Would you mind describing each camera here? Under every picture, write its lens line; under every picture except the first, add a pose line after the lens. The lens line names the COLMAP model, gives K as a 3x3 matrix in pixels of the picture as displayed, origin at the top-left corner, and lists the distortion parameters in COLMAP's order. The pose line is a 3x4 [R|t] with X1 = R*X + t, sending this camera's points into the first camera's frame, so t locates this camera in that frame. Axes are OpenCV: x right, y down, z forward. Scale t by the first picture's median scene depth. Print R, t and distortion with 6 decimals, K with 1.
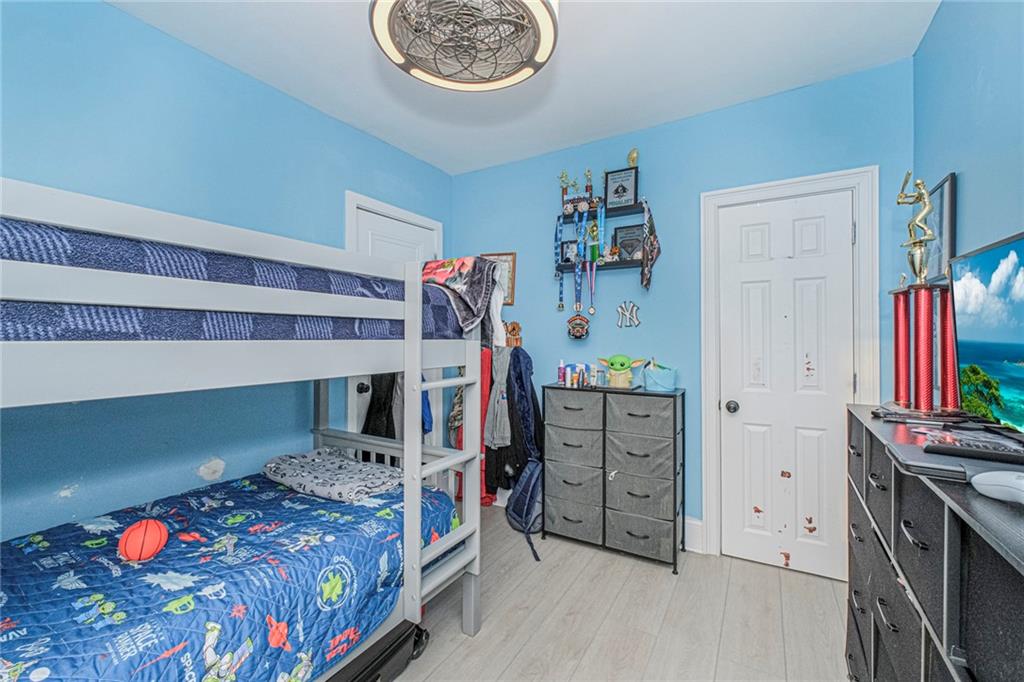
lens RADIAL K [[436.3, 0, 511.7], [0, 436.3, 341.0], [0, 0, 1]] dist [-0.000075, 0.000144]
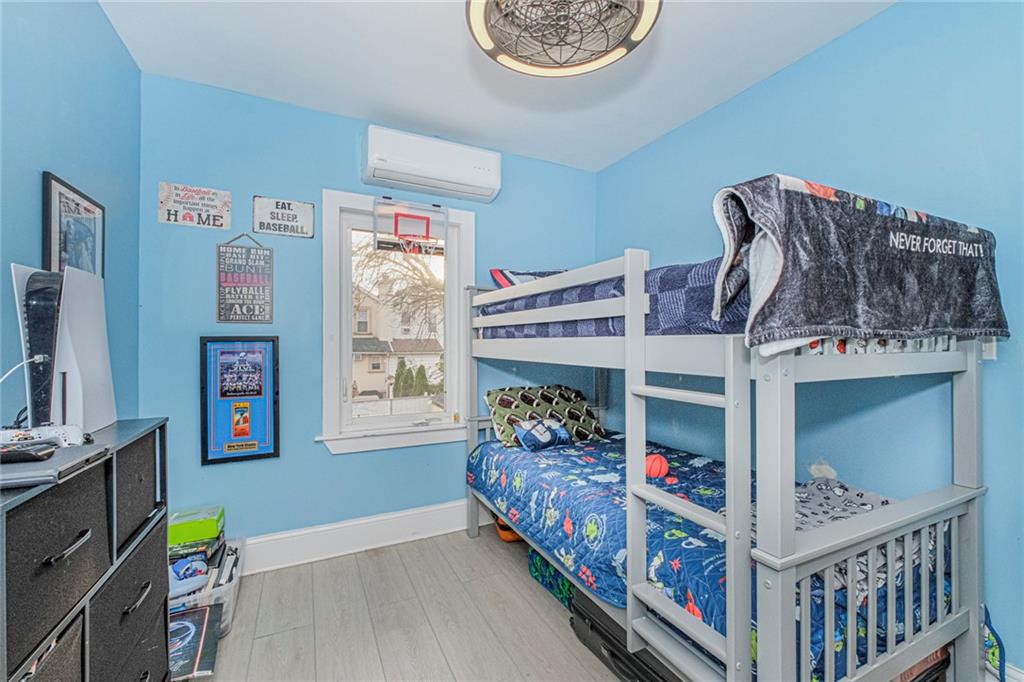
lens RADIAL K [[436.3, 0, 515.5], [0, 436.3, 339.4], [0, 0, 1]] dist [-0.000075, 0.000144]
pose [[-0.559840, -0.003795, -0.828592, 0.748083], [-0.003726, 0.999991, -0.002063, 0.007993], [0.828592, 0.001932, -0.559849, 1.475615]]
